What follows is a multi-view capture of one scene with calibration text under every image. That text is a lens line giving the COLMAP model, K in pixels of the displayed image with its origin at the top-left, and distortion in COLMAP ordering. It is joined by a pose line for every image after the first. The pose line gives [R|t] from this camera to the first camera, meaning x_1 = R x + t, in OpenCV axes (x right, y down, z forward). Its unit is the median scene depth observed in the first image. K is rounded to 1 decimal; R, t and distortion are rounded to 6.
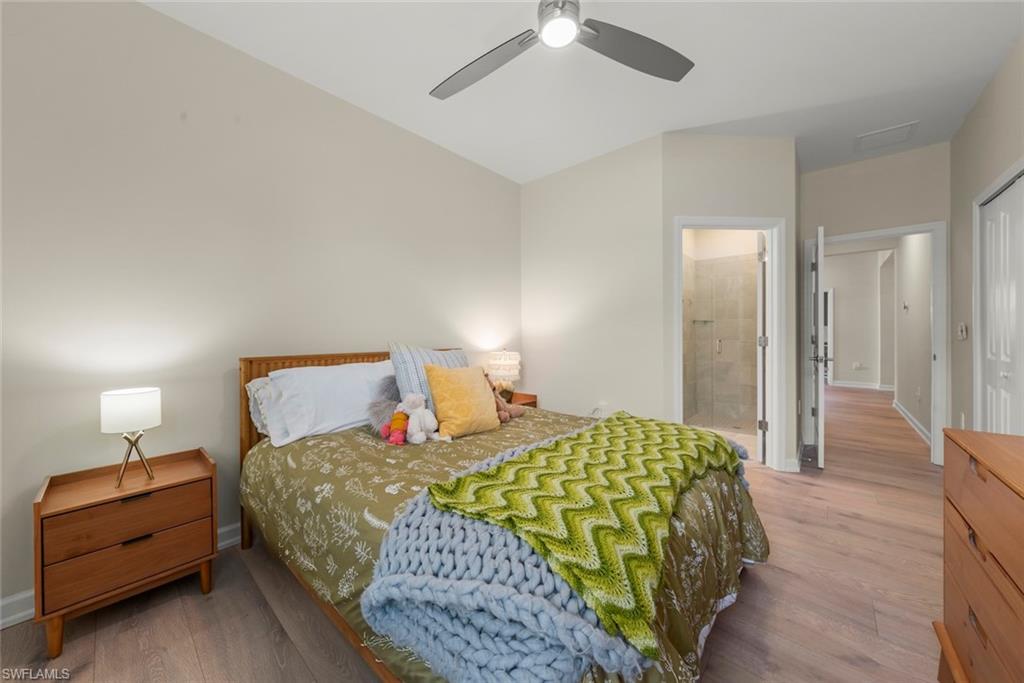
lens RADIAL K [[362.3, 0, 511.5], [0, 362.3, 336.8], [0, 0, 1]] dist [-0.003507, 0.000067]
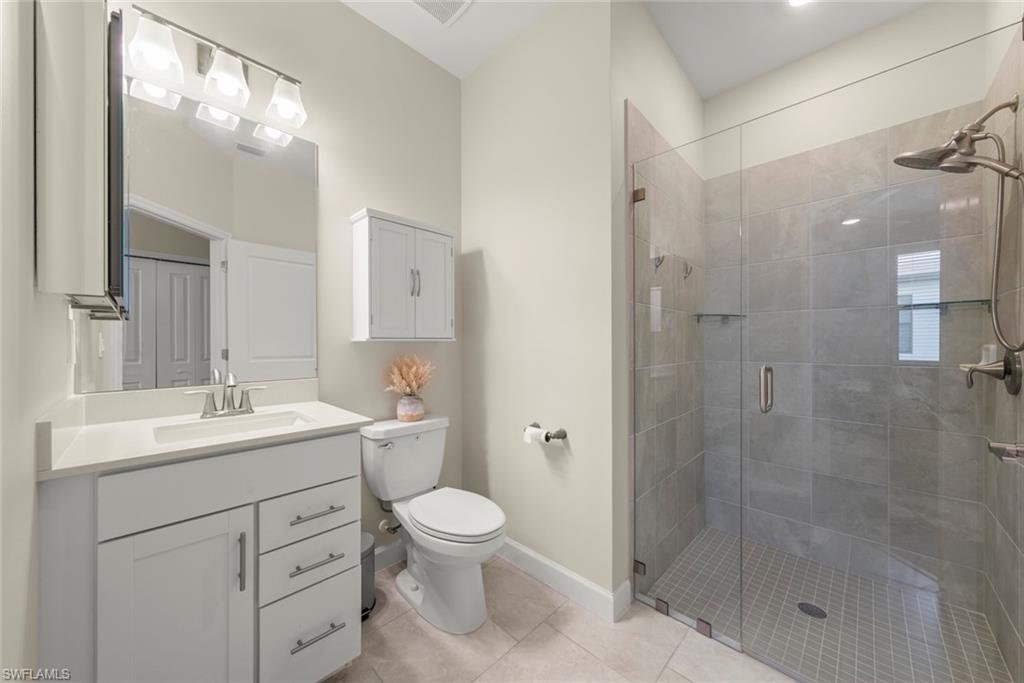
lens RADIAL K [[362.3, 0, 512.3], [0, 362.3, 345.9], [0, 0, 1]] dist [-0.003507, 0.000067]
pose [[0.998328, 0.005113, -0.057585, 0.307094], [-0.005118, 0.999987, 0.000052, -0.005868], [0.057585, 0.000243, 0.998341, 0.554550]]
